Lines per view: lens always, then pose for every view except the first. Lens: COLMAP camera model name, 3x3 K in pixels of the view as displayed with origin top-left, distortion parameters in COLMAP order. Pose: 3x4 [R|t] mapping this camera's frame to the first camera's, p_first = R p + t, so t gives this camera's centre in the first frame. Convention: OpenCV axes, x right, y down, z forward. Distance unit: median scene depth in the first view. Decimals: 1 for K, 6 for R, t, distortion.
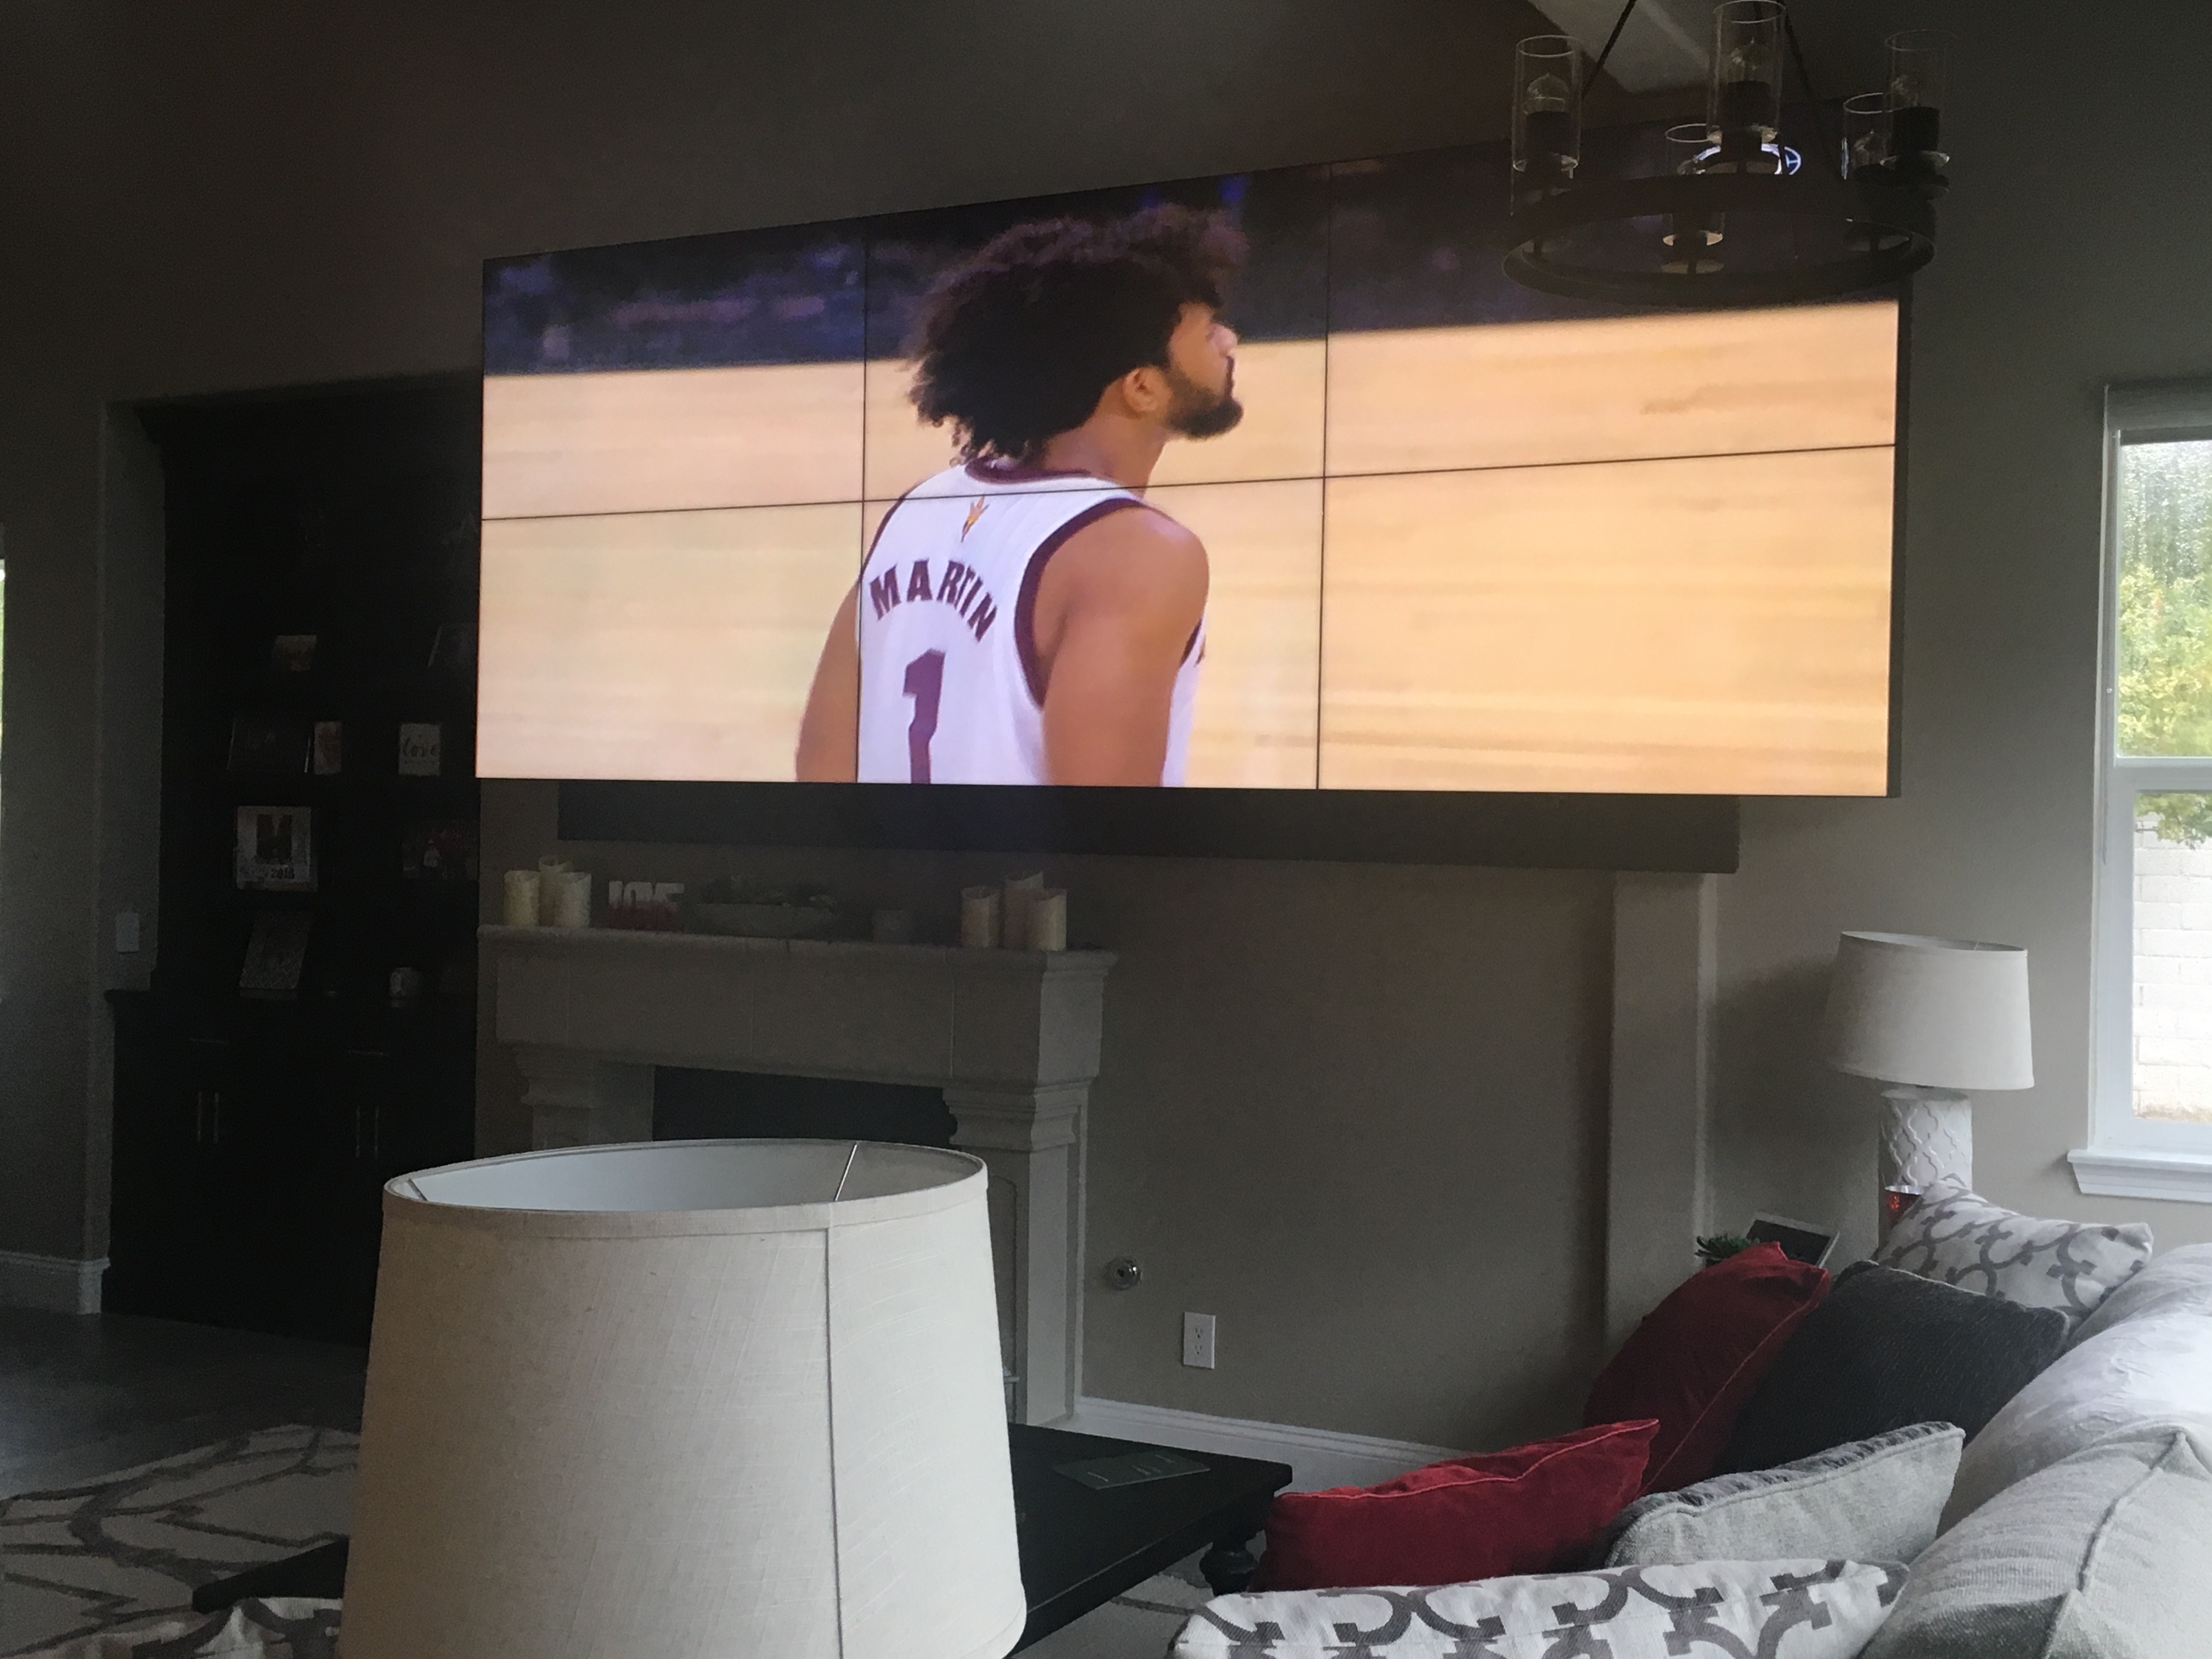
lens RADIAL K [[2506.7, 0, 1101.9], [0, 2506.7, 823.9], [0, 0, 1]] dist [0.064761, 0.000000]
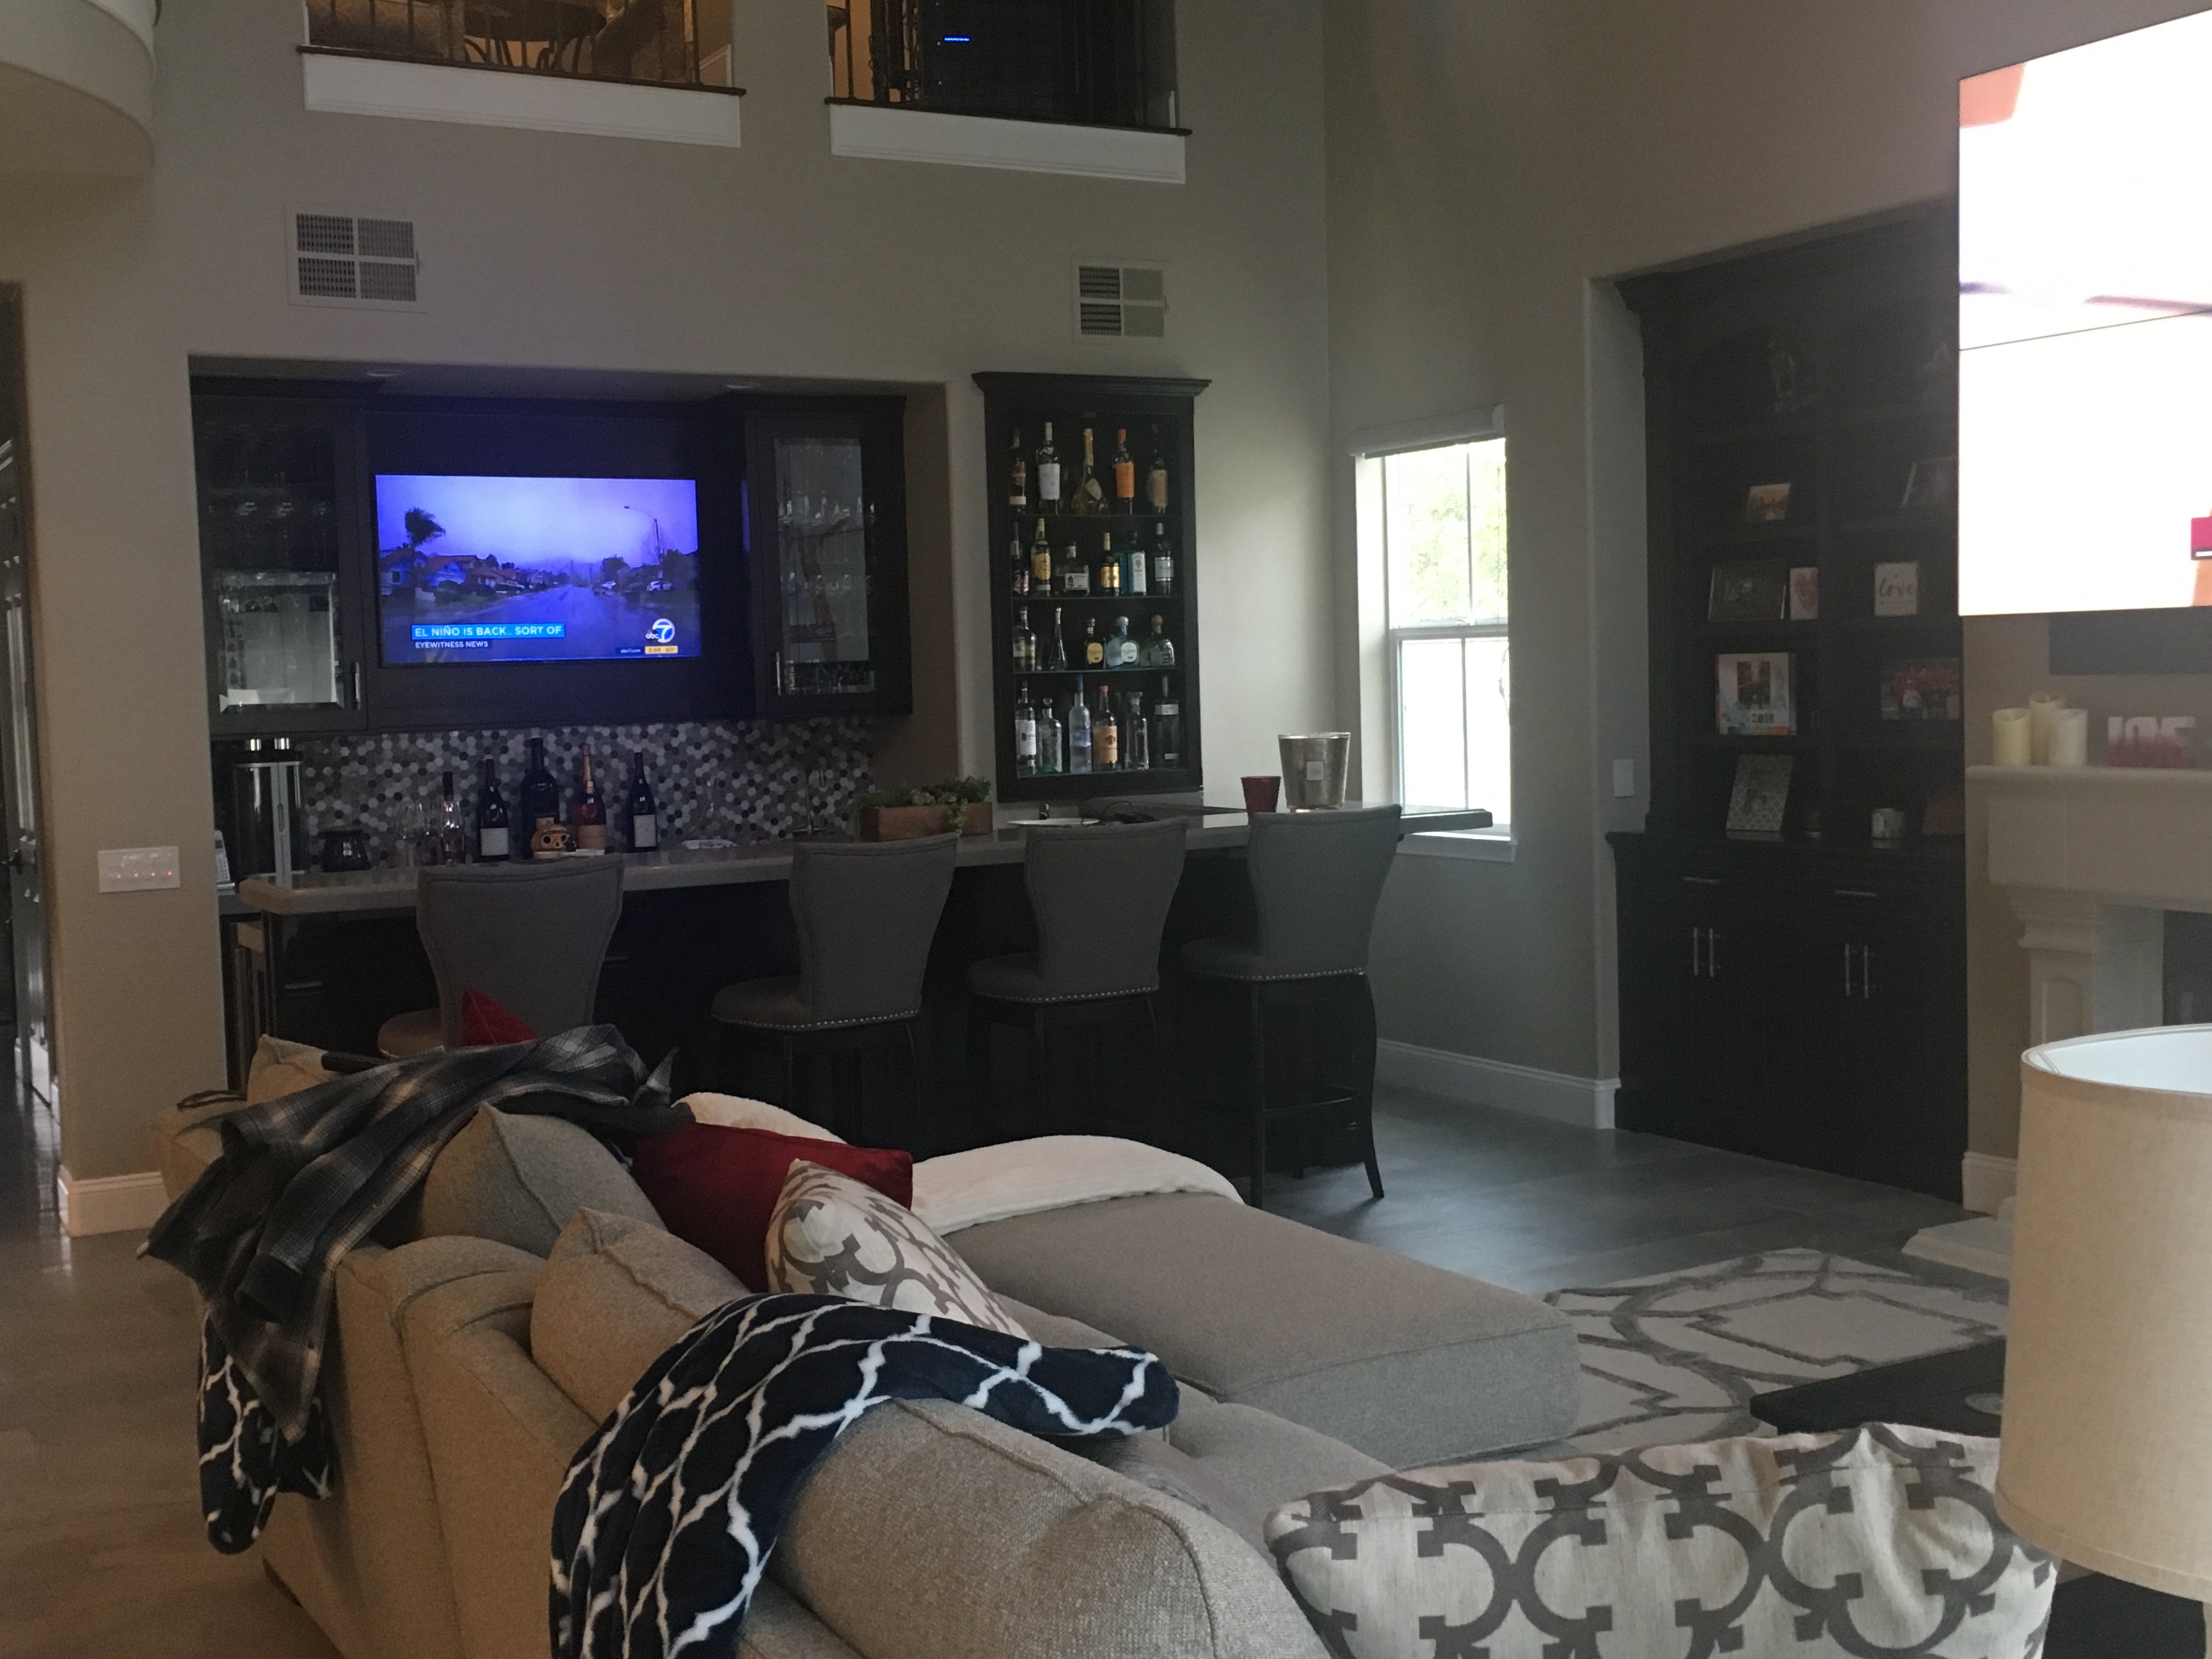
lens RADIAL K [[2506.7, 0, 1117.2], [0, 2506.7, 825.6], [0, 0, 1]] dist [0.064761, 0.000000]
pose [[0.850579, -0.010820, -0.525736, -0.011029], [0.046231, 0.997456, 0.054267, -0.005665], [0.523812, -0.070464, 0.848915, -0.017000]]
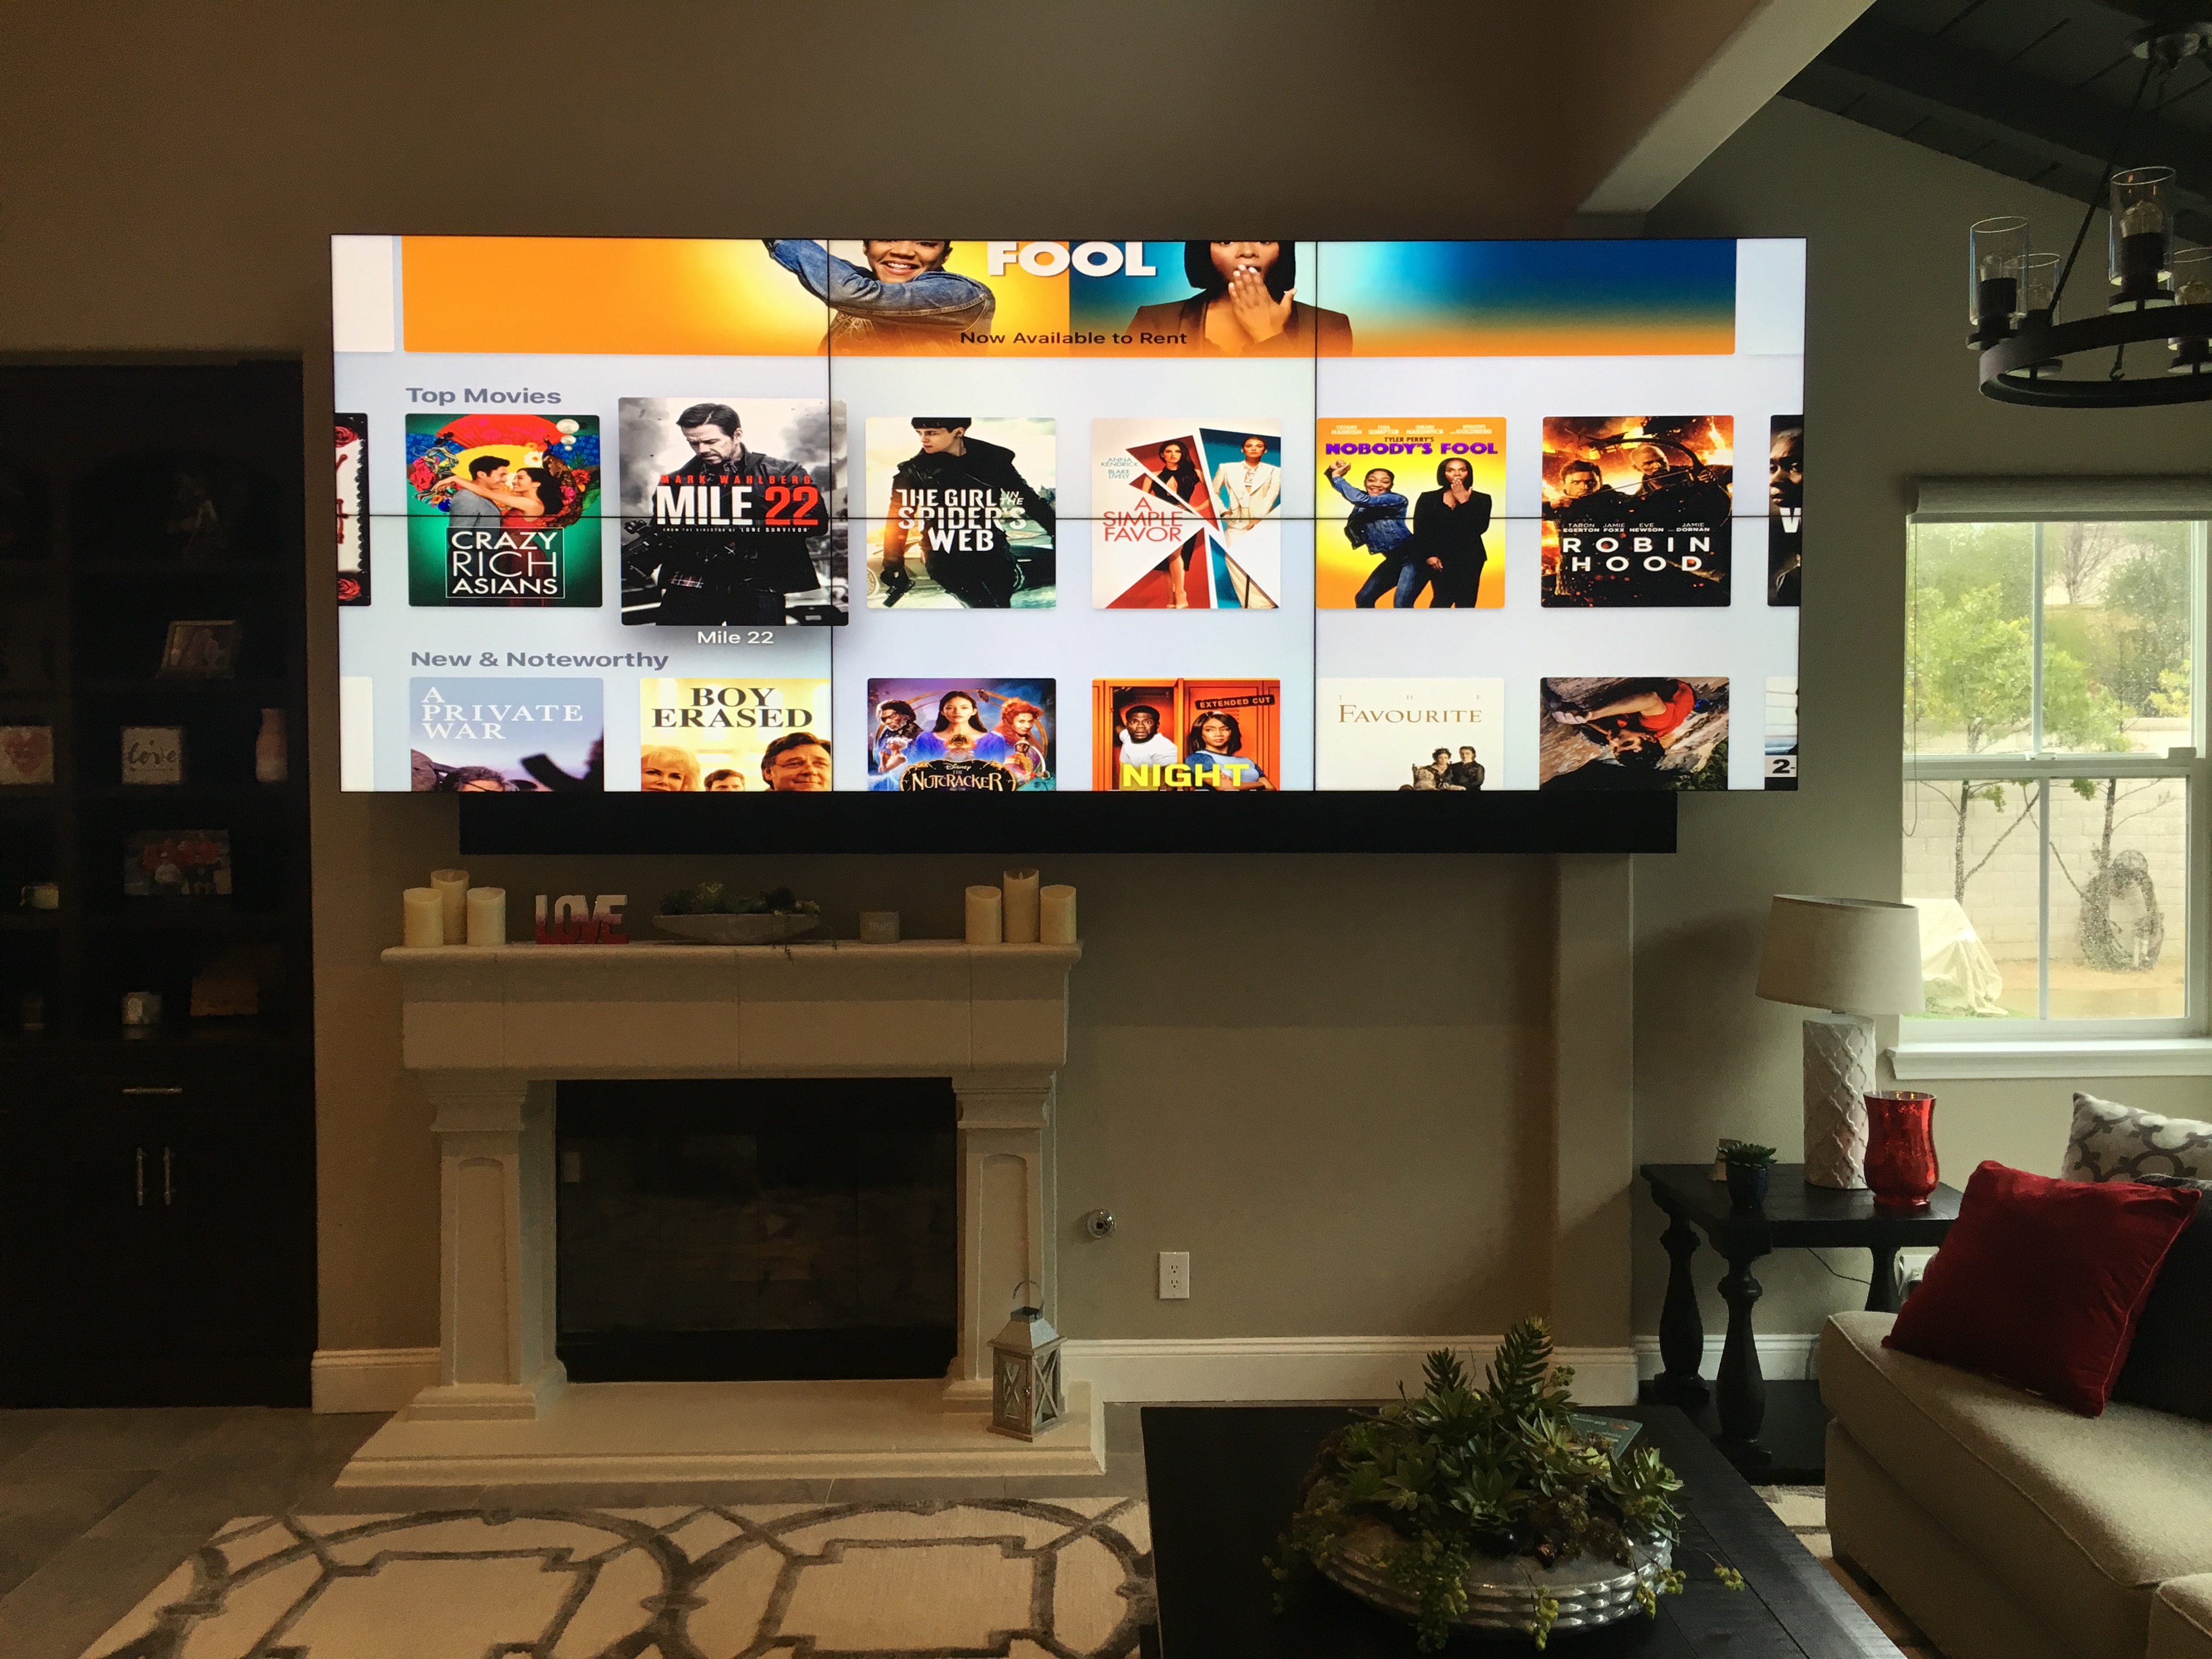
lens RADIAL K [[1790.6, 0, 1118.1], [0, 1790.6, 888.1], [0, 0, 1]] dist [0.044569, -0.003734]
pose [[0.869200, -0.046509, 0.492268, -0.346005], [0.018806, 0.997956, 0.061079, -0.018092], [-0.494103, -0.043832, 0.868298, 0.289972]]
